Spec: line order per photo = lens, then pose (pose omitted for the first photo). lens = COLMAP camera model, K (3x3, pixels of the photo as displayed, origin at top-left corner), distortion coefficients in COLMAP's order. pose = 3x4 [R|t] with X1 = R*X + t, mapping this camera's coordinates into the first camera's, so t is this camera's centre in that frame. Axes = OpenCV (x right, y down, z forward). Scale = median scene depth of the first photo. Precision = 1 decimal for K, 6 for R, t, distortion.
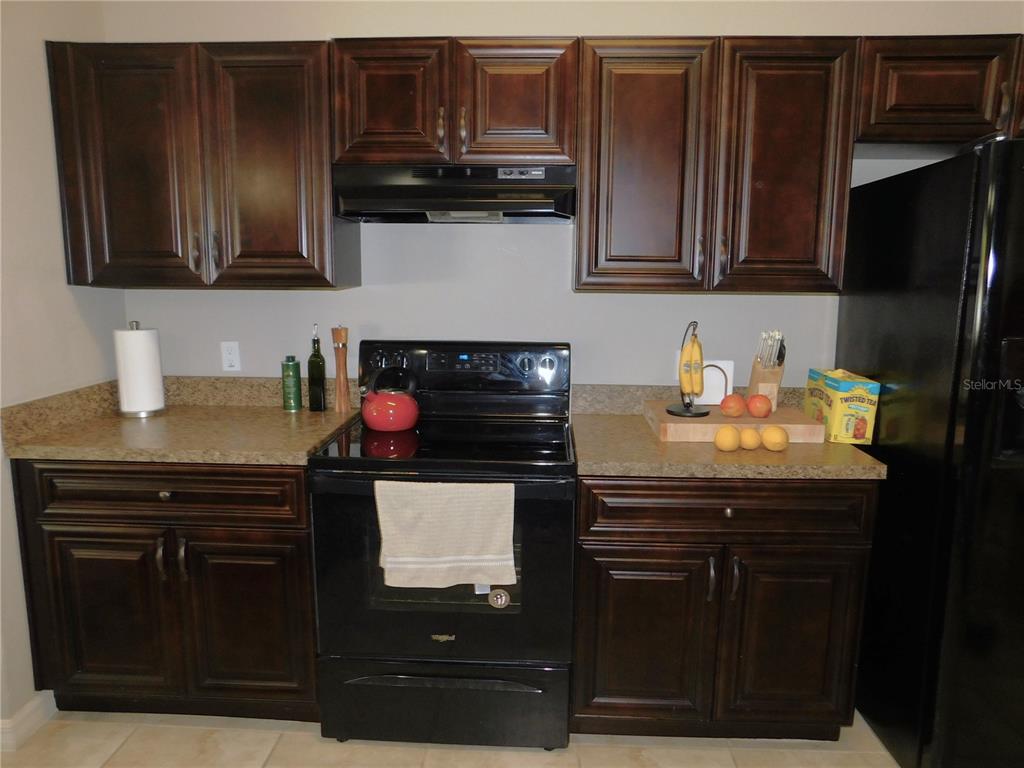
lens RADIAL K [[684.1, 0, 509.3], [0, 684.1, 375.2], [0, 0, 1]] dist [-0.061066, 0.033358]
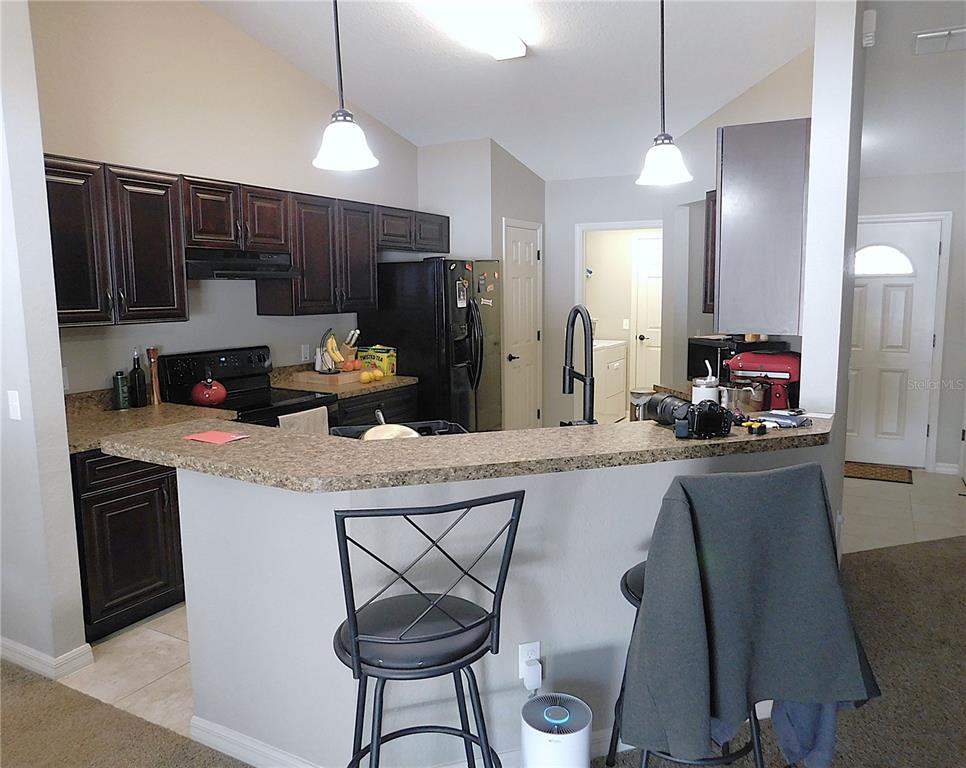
lens RADIAL K [[708.4, 0, 490.3], [0, 708.4, 379.2], [0, 0, 1]] dist [-0.009053, -0.000535]
pose [[0.417301, -0.122574, 0.900464, -1.384292], [0.138560, 0.987859, 0.070258, -0.009221], [-0.898143, 0.095450, 0.429219, -0.335810]]
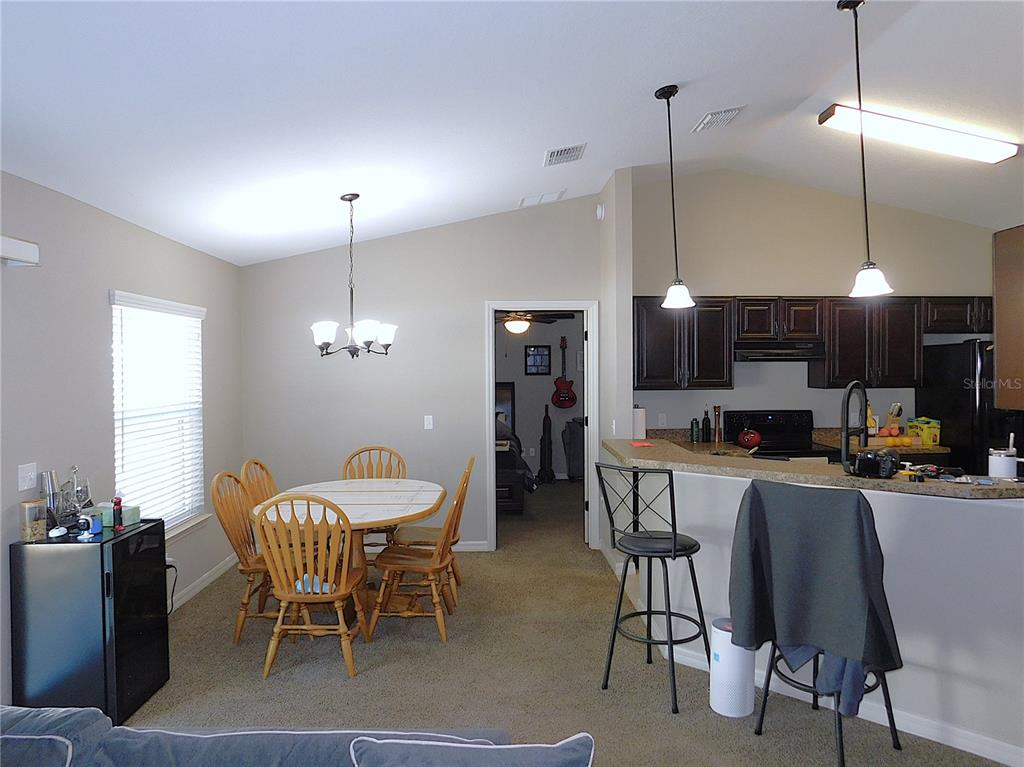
lens RADIAL K [[684.1, 0, 513.4], [0, 684.1, 384.1], [0, 0, 1]] dist [-0.061066, 0.033358]
pose [[0.995283, -0.013298, 0.096101, -1.204952], [0.025218, 0.991974, -0.123906, 0.131967], [-0.093682, 0.125745, 0.987629, -1.294973]]
